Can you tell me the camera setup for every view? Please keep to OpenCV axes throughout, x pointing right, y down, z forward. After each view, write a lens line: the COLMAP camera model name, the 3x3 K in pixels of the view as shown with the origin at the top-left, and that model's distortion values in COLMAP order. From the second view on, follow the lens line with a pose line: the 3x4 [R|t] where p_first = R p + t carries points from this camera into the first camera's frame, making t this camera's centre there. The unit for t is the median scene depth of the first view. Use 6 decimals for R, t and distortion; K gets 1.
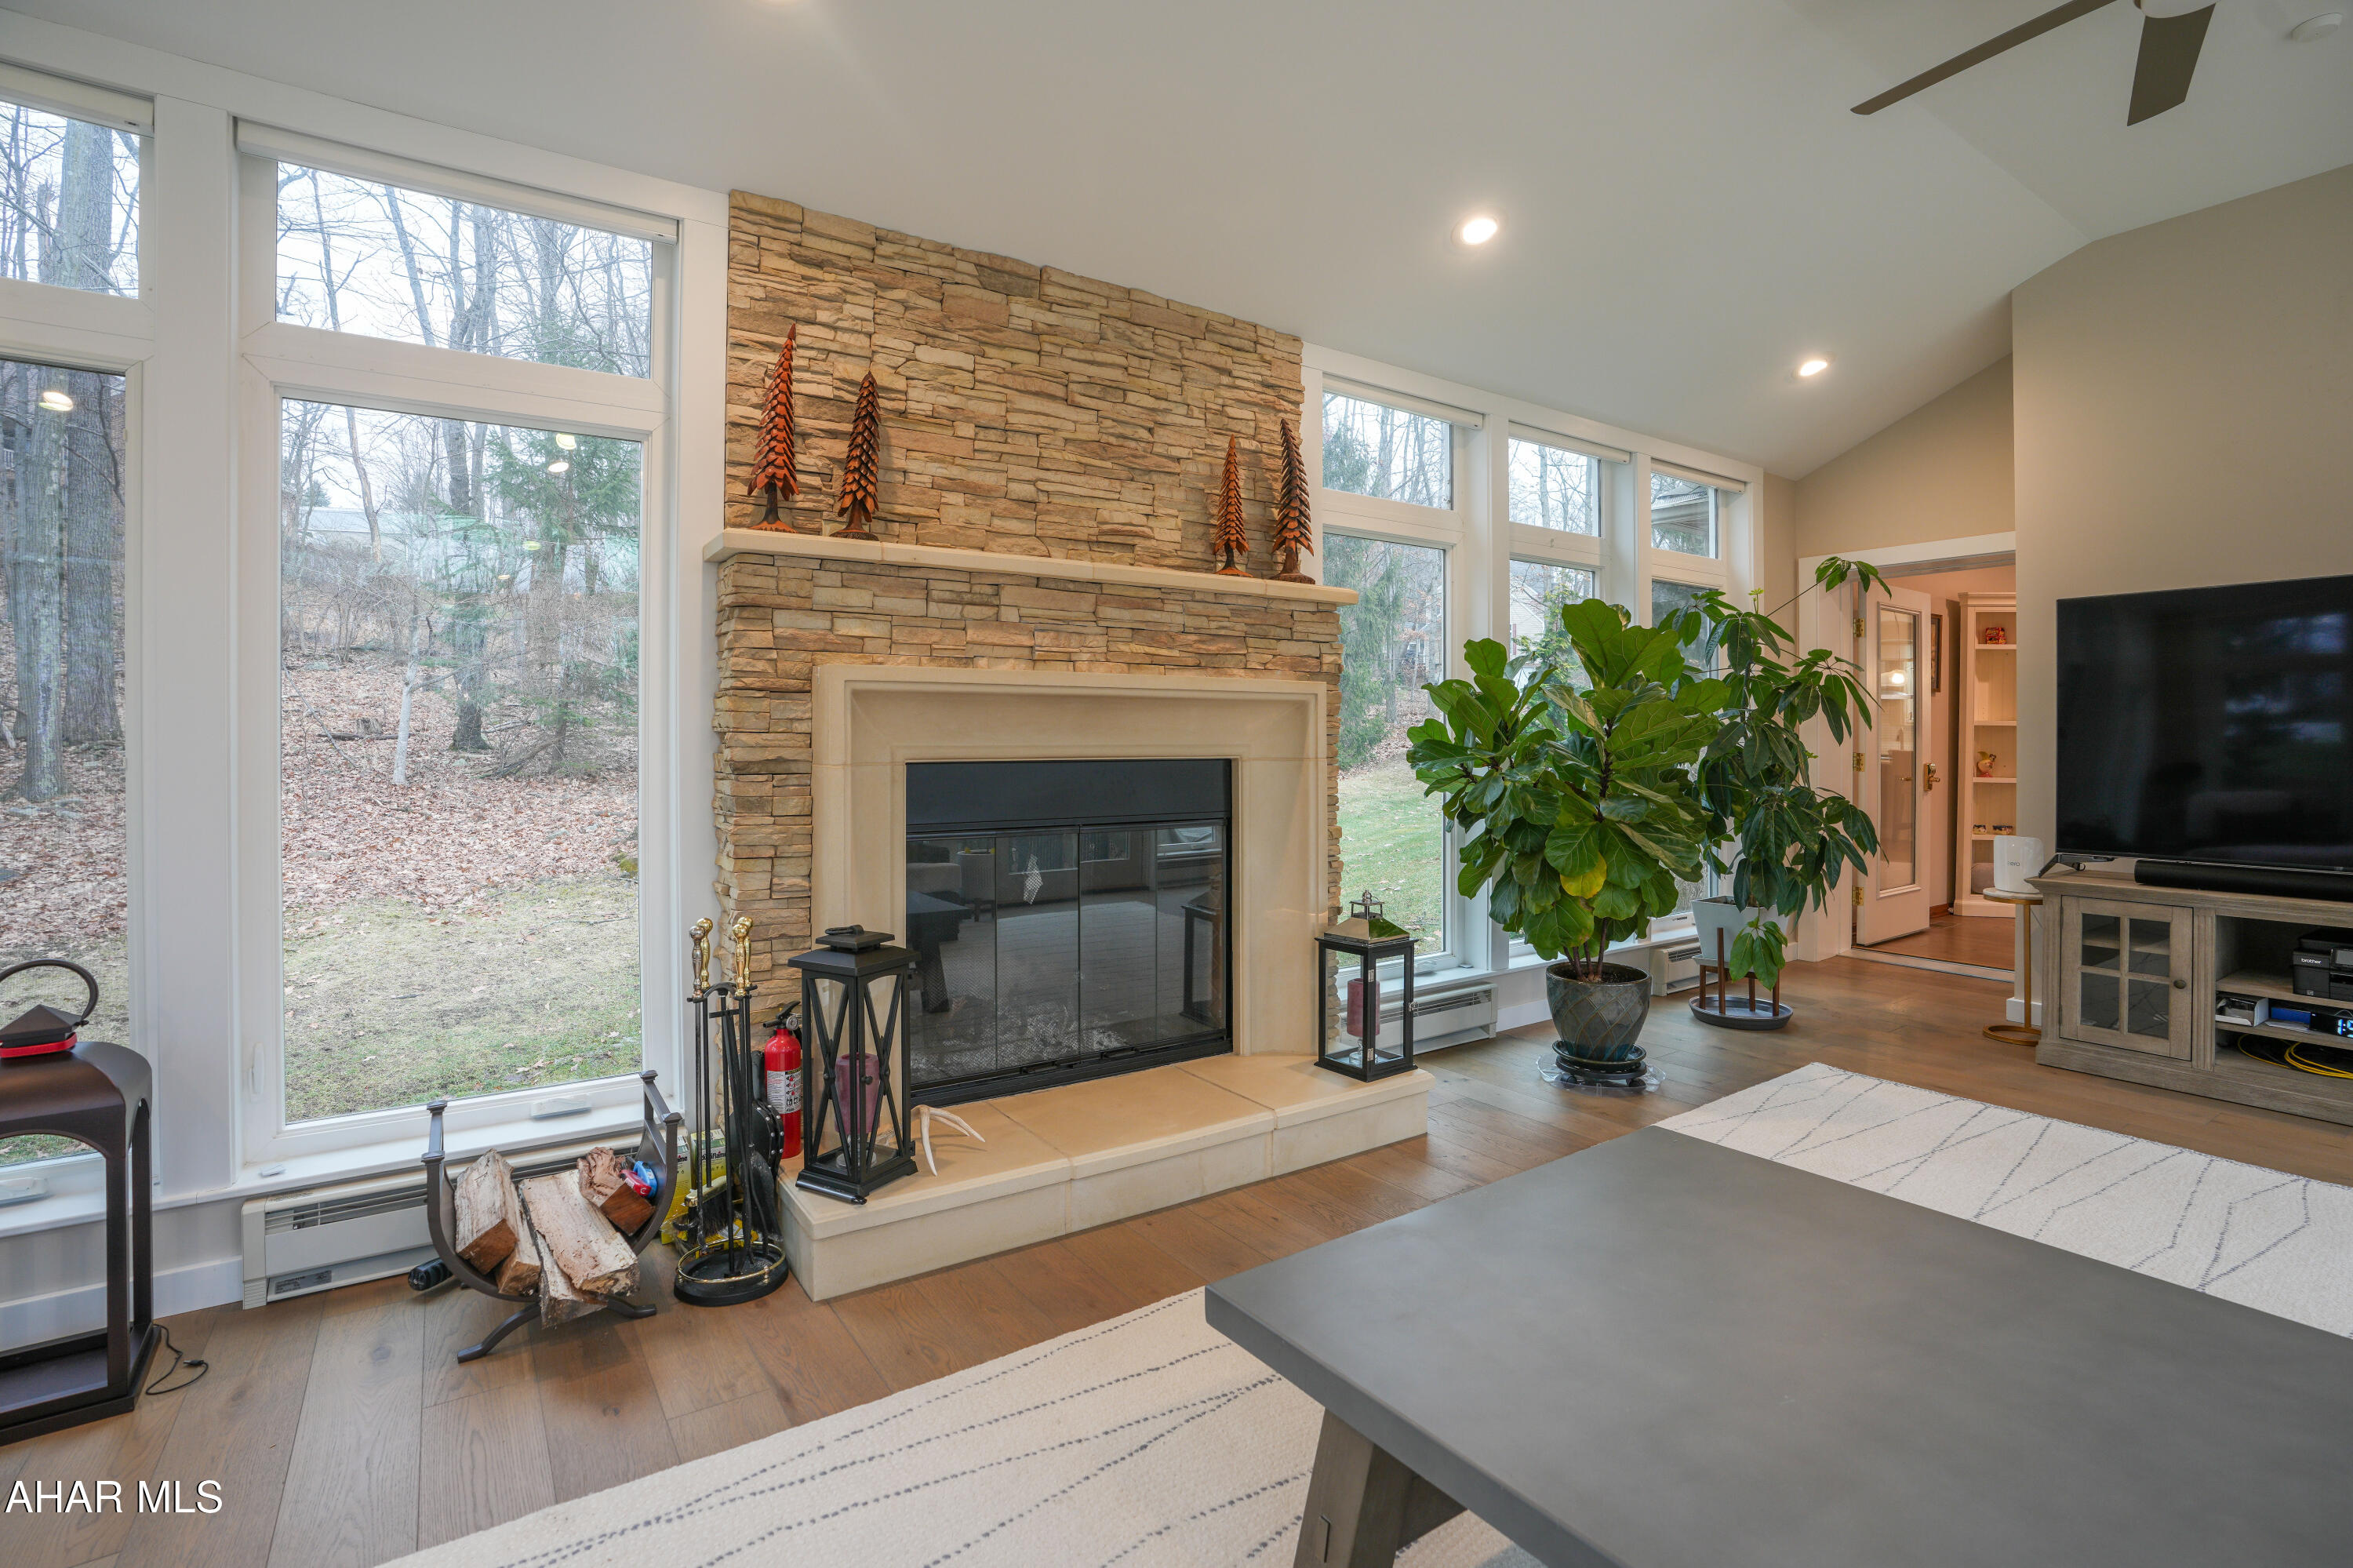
lens RADIAL K [[1103.6, 0, 1192.0], [0, 1103.6, 728.7], [0, 0, 1]] dist [-0.063306, 0.023508]
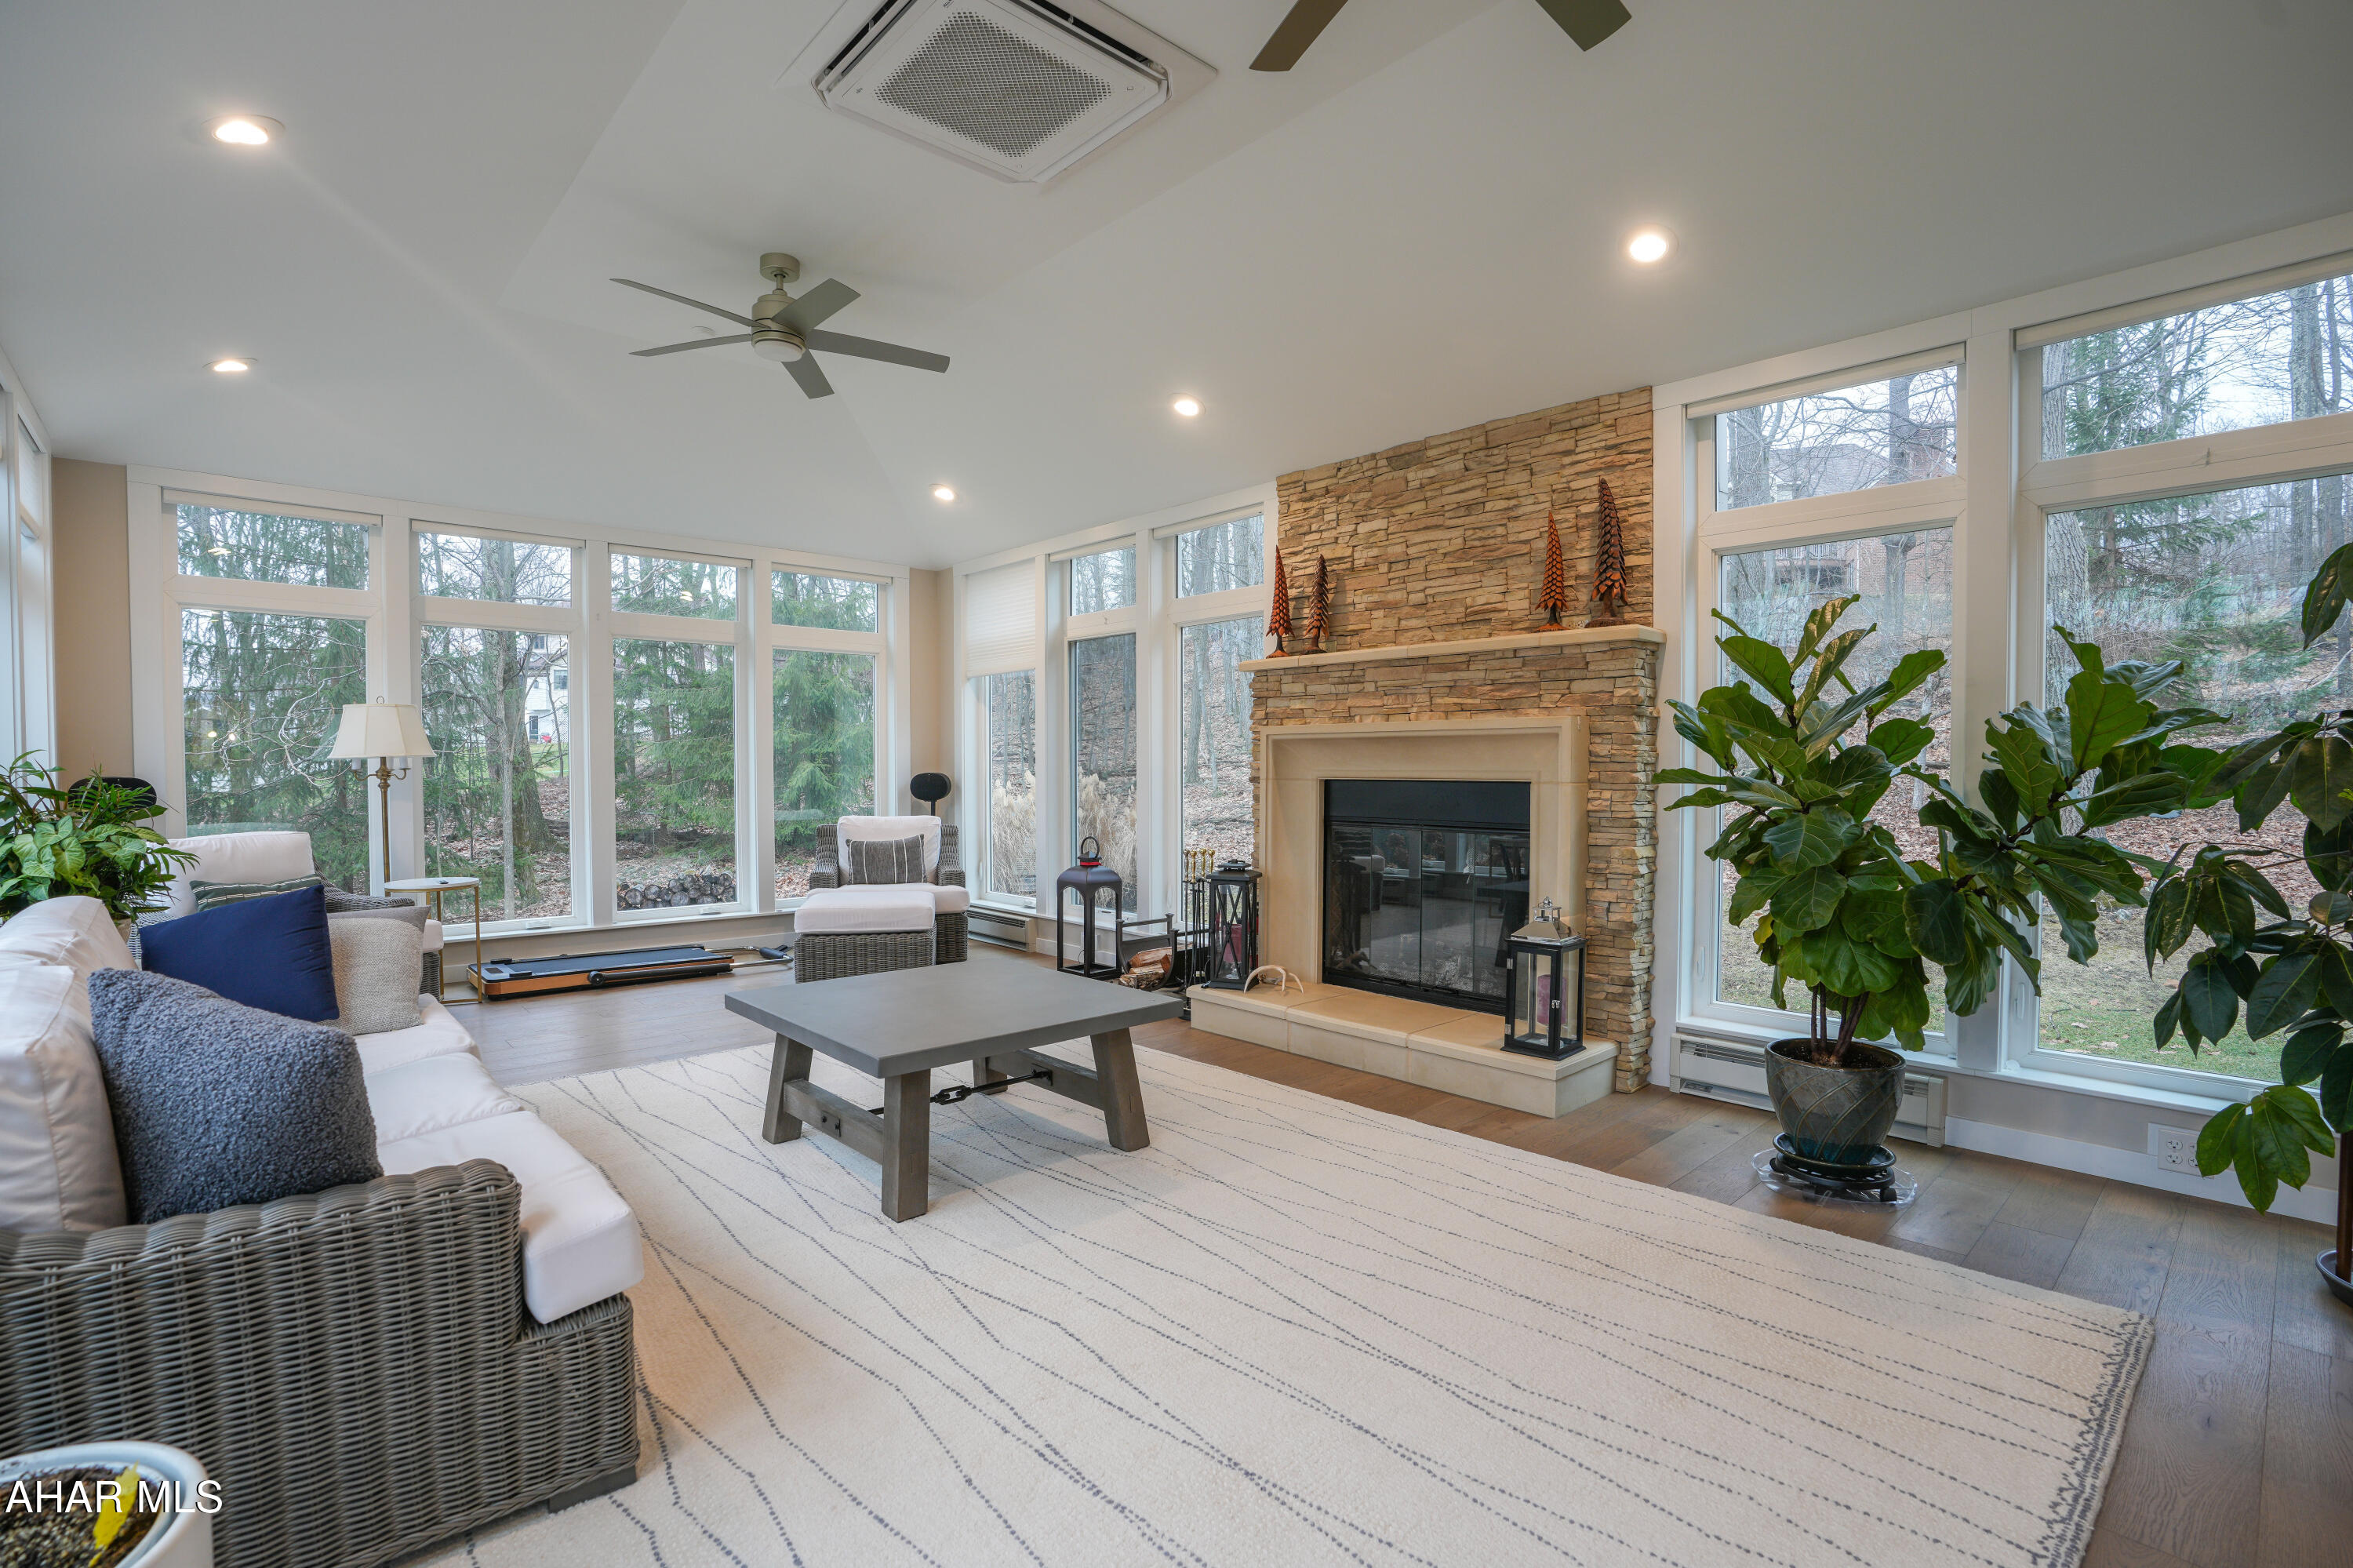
lens RADIAL K [[1103.6, 0, 1193.0], [0, 1103.6, 809.0], [0, 0, 1]] dist [-0.063306, 0.023508]
pose [[0.149087, 0.038856, -0.988060, 1.266269], [0.007645, 0.999152, 0.040446, 0.005093], [0.988795, -0.013584, 0.148663, 0.474853]]
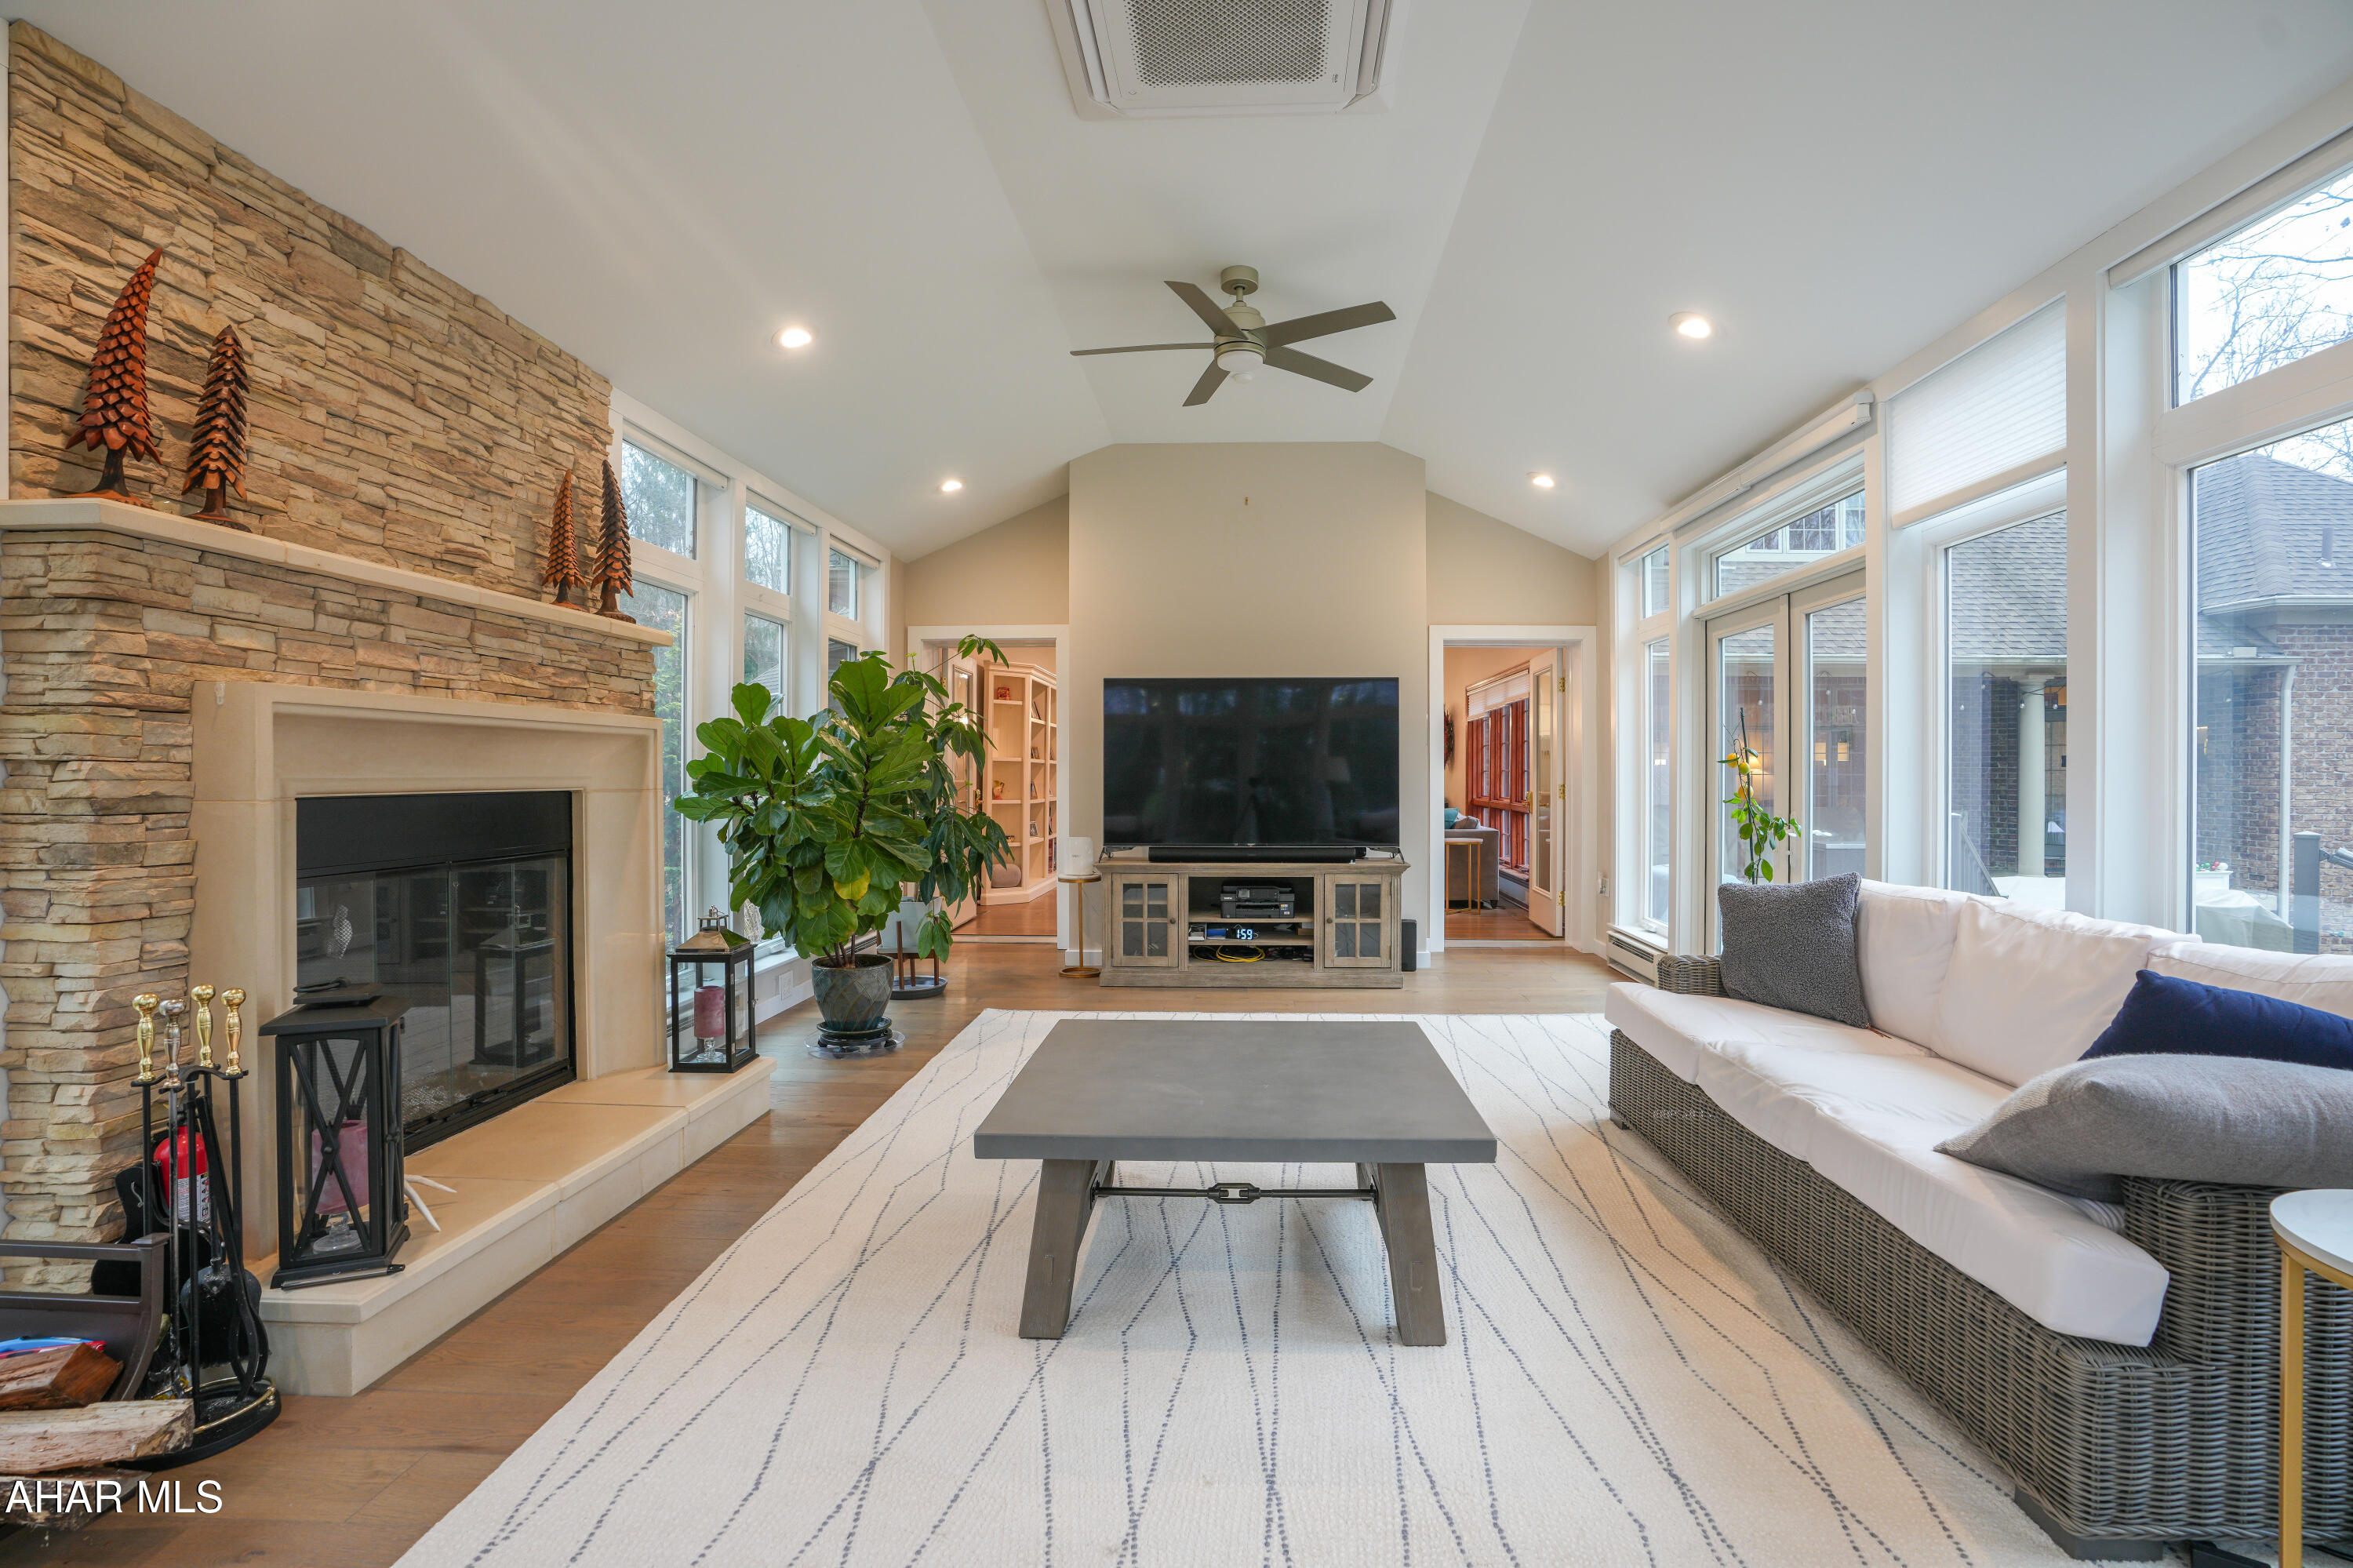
lens RADIAL K [[1103.6, 0, 1185.2], [0, 1103.6, 778.3], [0, 0, 1]] dist [-0.063306, 0.023508]
pose [[0.611047, -0.004534, 0.791581, -0.437390], [-0.006016, 0.999928, 0.010372, 0.002264], [-0.791571, -0.011100, 0.610976, -0.058499]]
